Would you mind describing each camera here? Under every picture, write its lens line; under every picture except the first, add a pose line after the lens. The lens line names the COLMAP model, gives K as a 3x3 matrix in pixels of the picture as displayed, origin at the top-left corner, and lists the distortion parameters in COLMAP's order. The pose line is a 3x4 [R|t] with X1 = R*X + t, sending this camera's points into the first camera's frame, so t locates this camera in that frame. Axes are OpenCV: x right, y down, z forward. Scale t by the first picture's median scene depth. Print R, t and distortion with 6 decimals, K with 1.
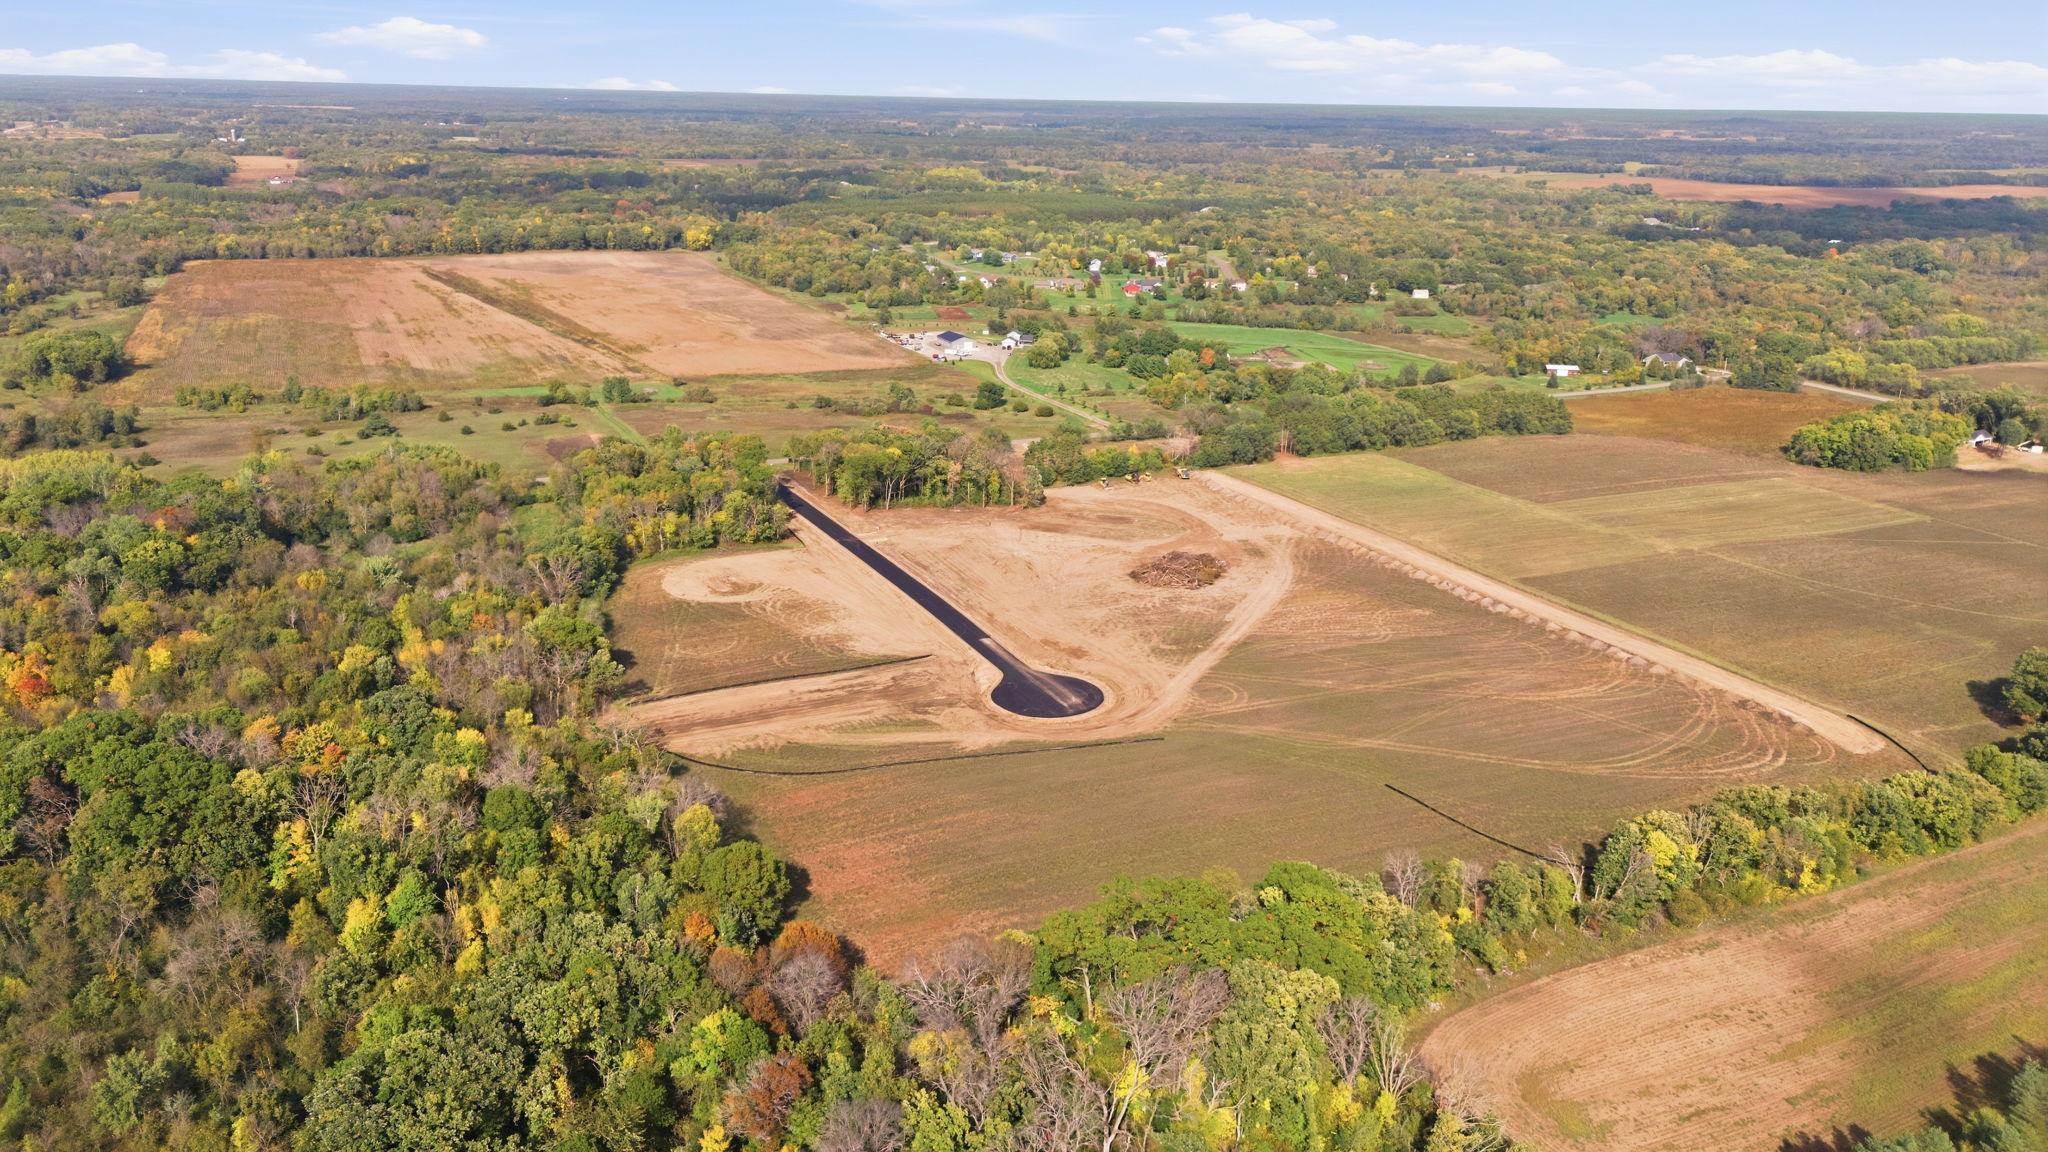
lens RADIAL K [[1508.3, 0, 1017.2], [0, 1508.3, 560.4], [0, 0, 1]] dist [0.082707, -0.076789]
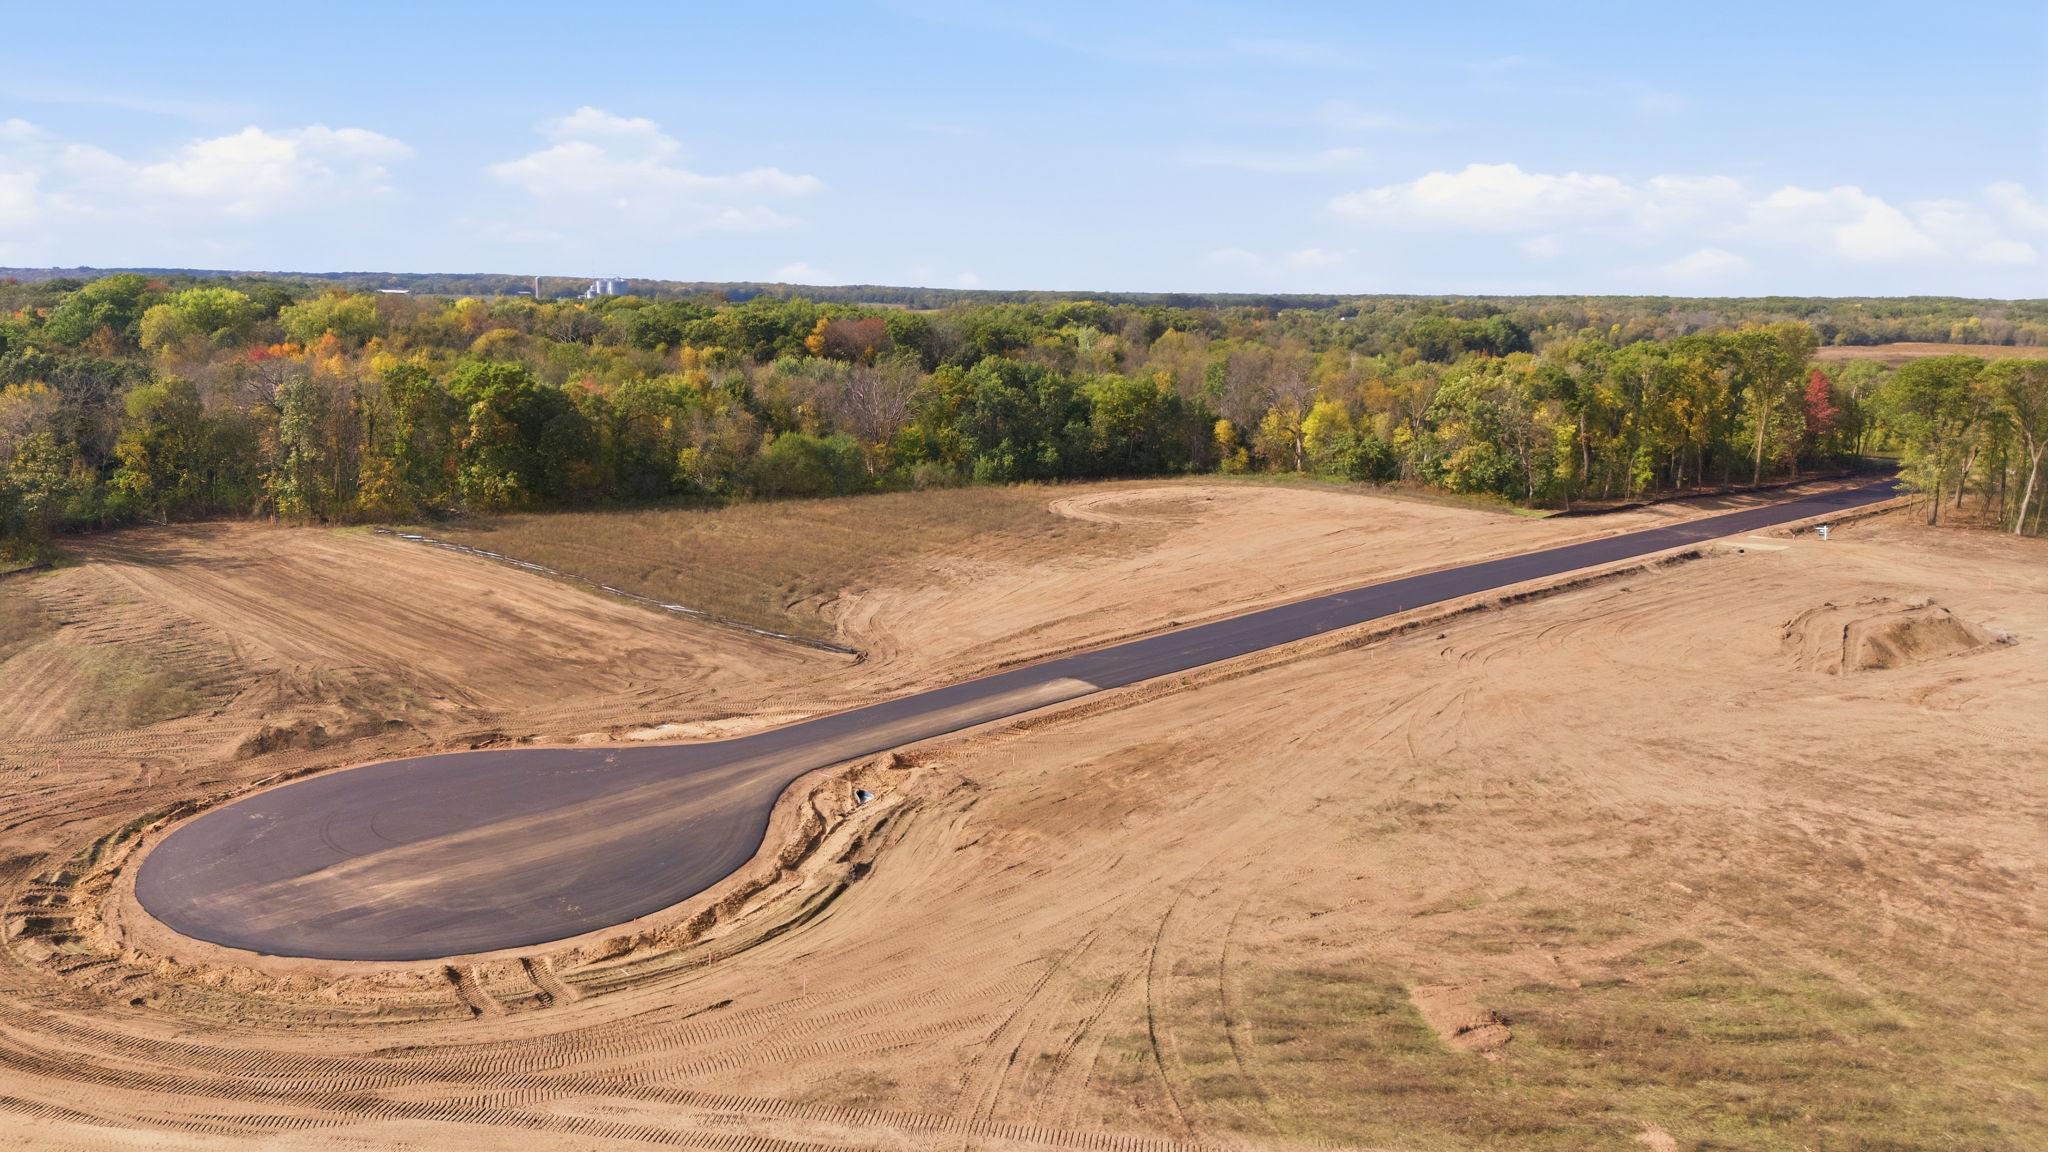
lens RADIAL K [[1503.7, 0, 1018.8], [0, 1503.7, 574.4], [0, 0, 1]] dist [0.072339, -0.073996]
pose [[0.342512, 0.162621, -0.925332, 0.189721], [-0.286794, 0.955993, 0.061853, 0.021523], [0.894670, 0.244194, 0.374078, 0.846653]]
